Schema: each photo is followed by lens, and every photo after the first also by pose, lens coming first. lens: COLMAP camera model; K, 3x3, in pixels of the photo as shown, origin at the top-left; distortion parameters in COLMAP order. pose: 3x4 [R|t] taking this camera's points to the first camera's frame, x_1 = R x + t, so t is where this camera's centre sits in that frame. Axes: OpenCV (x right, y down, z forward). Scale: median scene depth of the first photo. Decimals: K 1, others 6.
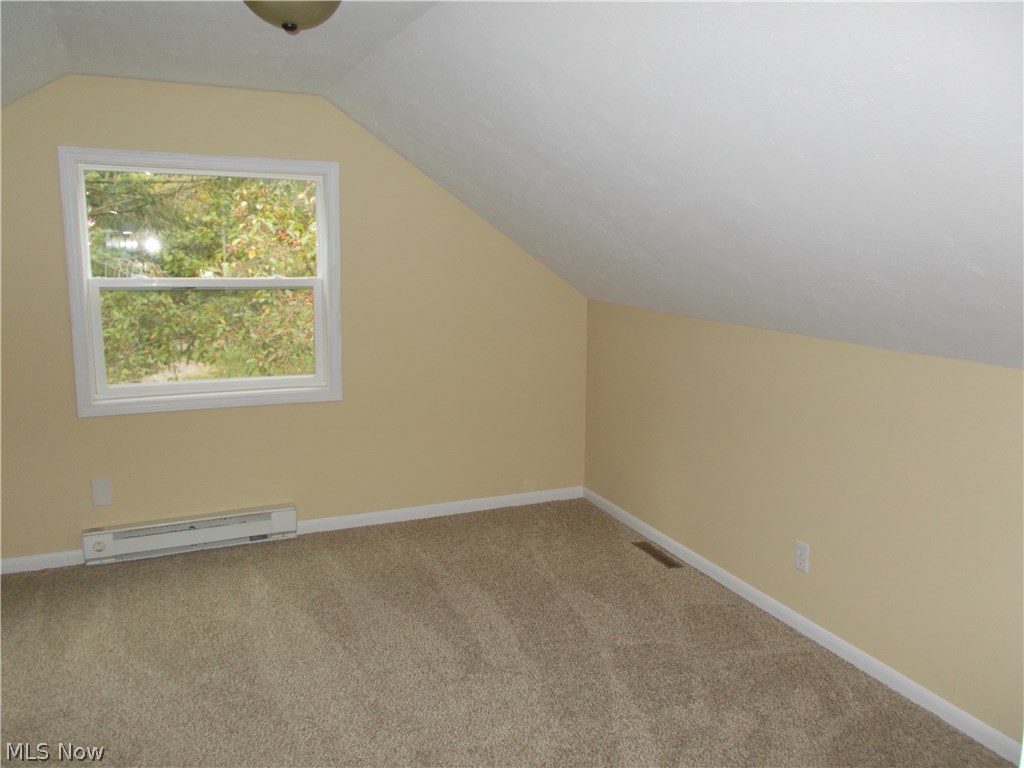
lens RADIAL K [[776.7, 0, 511.0], [0, 776.7, 383.8], [0, 0, 1]] dist [-0.017485, 0.008844]
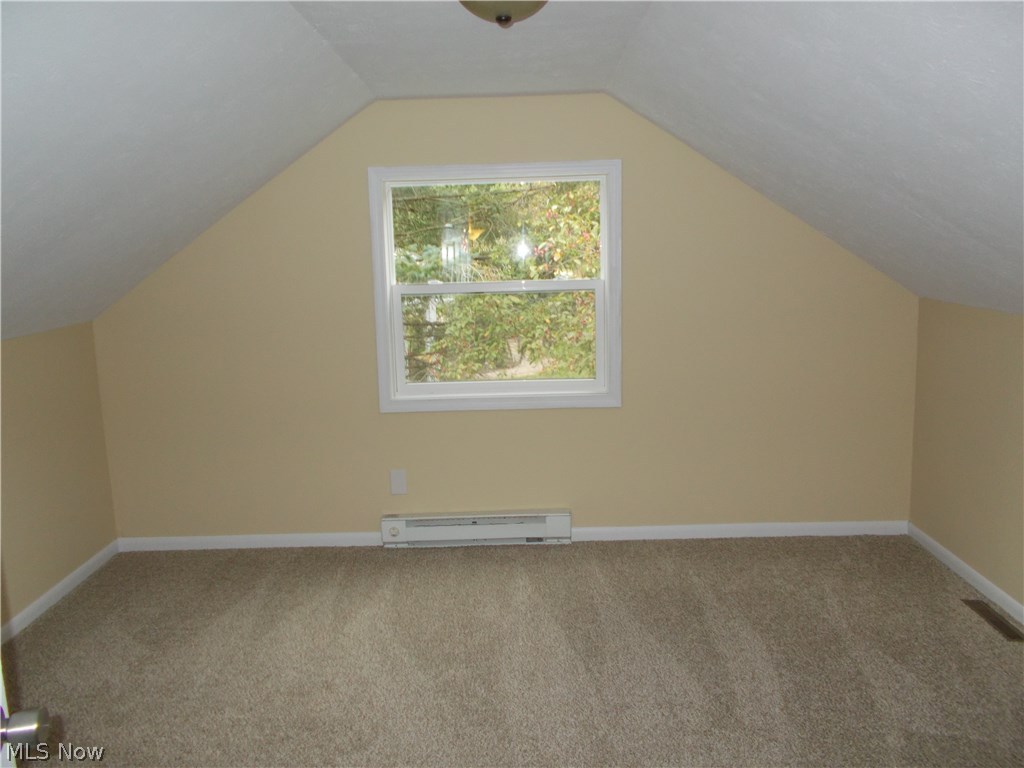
lens RADIAL K [[776.7, 0, 511.0], [0, 776.7, 383.8], [0, 0, 1]] dist [-0.017485, 0.008844]
pose [[0.898912, 0.032802, -0.436899, 0.084284], [-0.029882, 0.999461, 0.013559, -0.017338], [0.437108, 0.000867, 0.899409, 0.080043]]
